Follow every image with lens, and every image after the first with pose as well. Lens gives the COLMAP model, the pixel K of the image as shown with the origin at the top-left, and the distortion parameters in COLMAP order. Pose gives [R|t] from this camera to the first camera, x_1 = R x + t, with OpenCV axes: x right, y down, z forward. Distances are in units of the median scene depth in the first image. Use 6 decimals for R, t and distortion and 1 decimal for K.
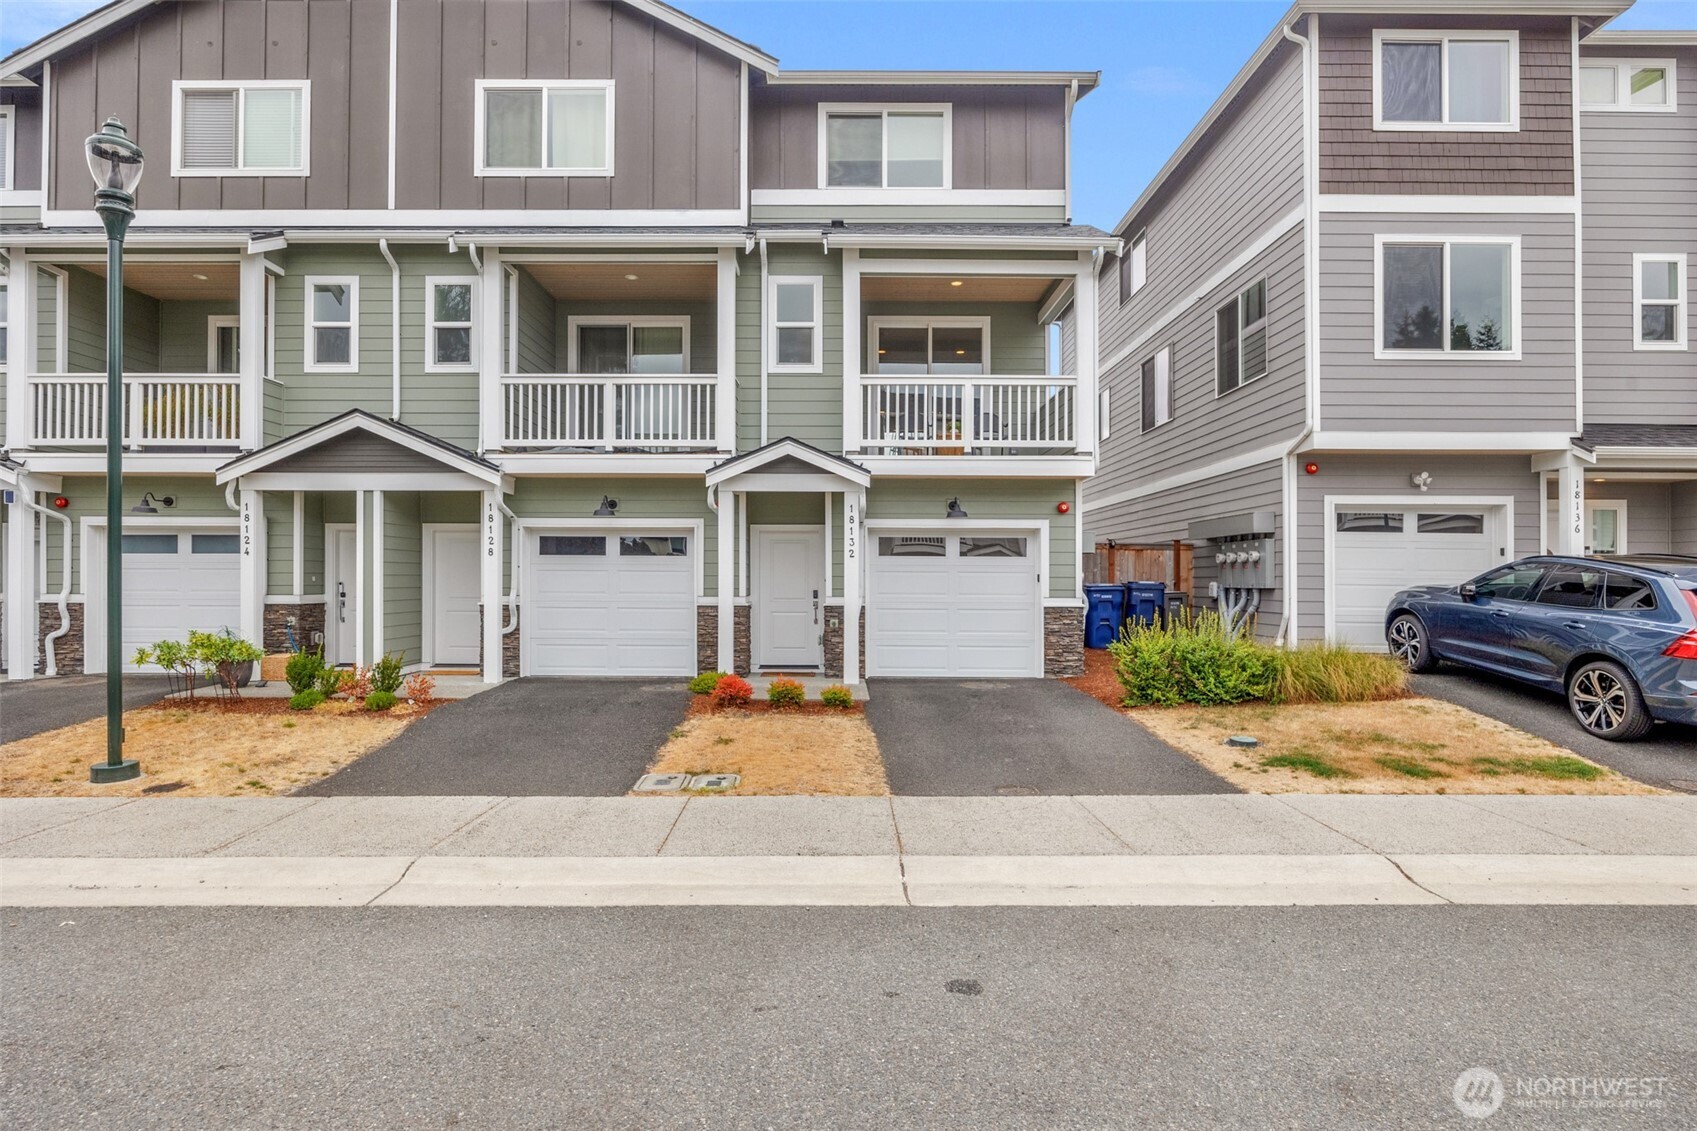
lens RADIAL K [[905.8, 0, 856.2], [0, 905.8, 556.7], [0, 0, 1]] dist [0.016108, -0.007932]
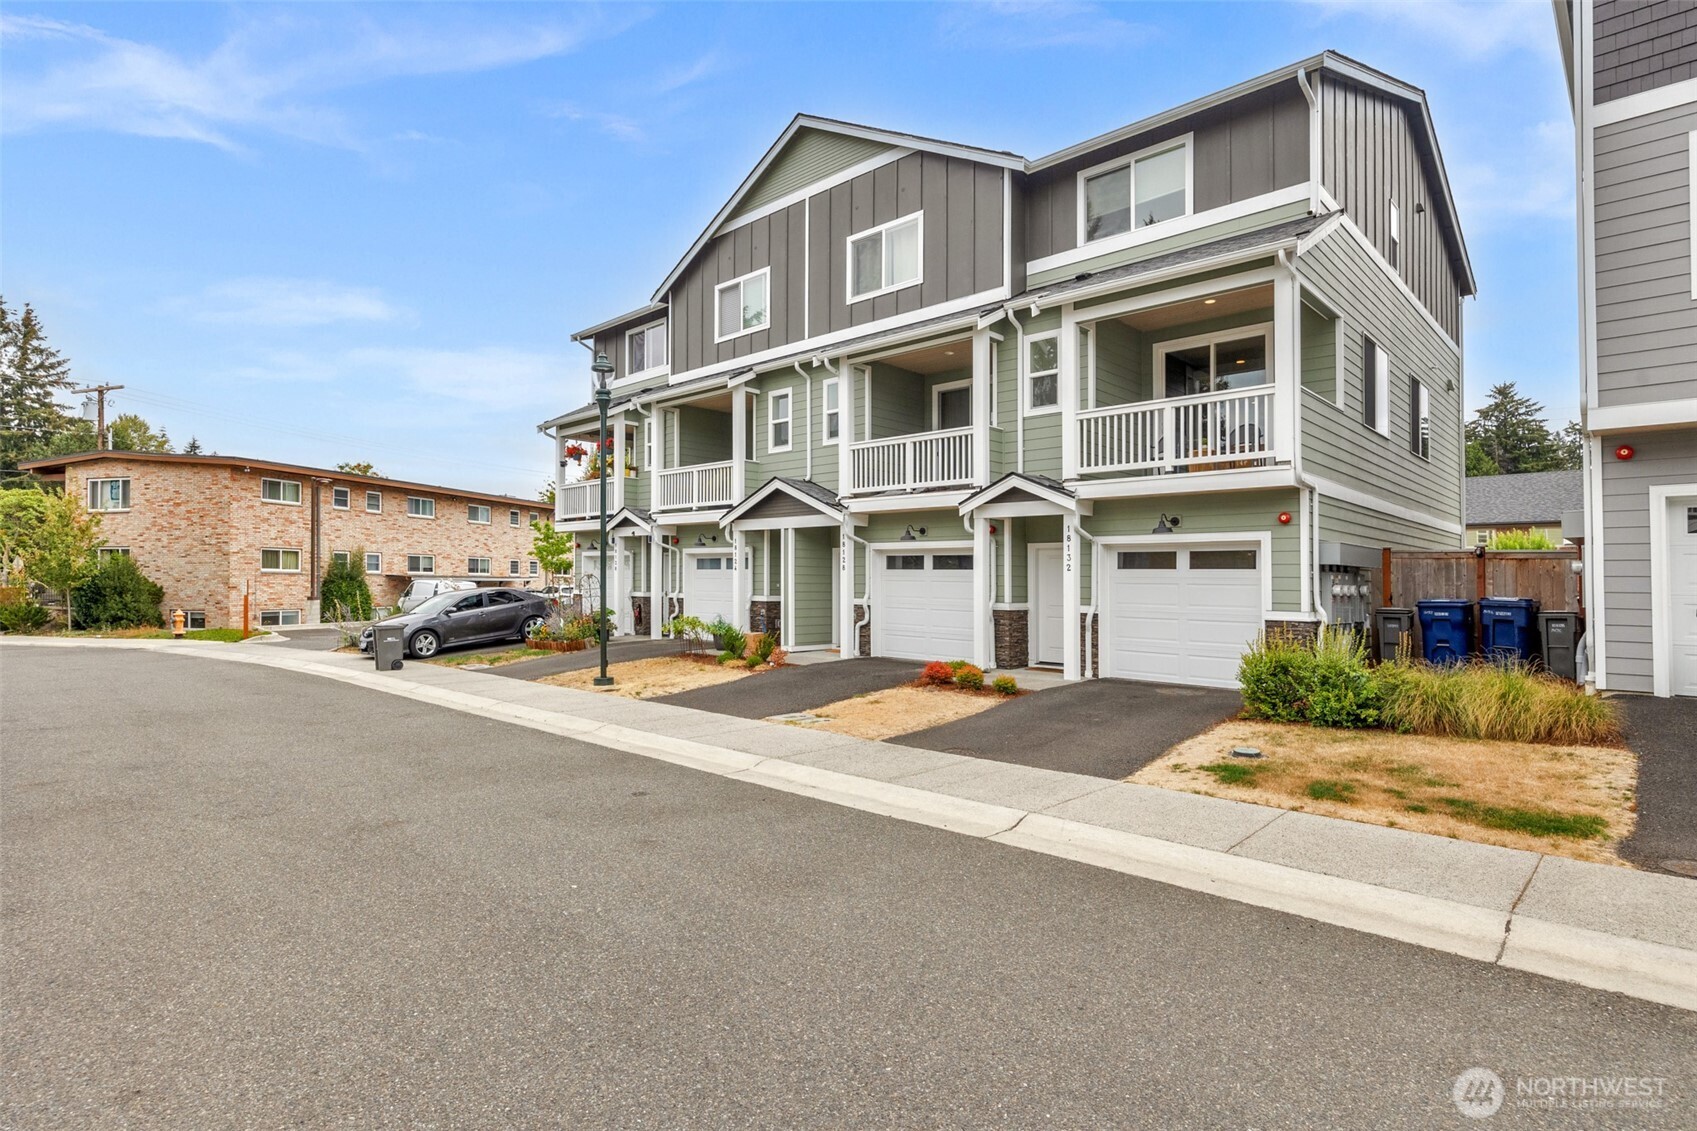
lens RADIAL K [[876.9, 0, 852.0], [0, 876.9, 581.2], [0, 0, 1]] dist [0.033204, -0.000998]
pose [[0.732104, 0.004407, -0.681179, 0.531458], [0.003130, 0.999947, 0.009834, 0.002497], [0.681186, -0.009331, 0.732051, -0.011448]]
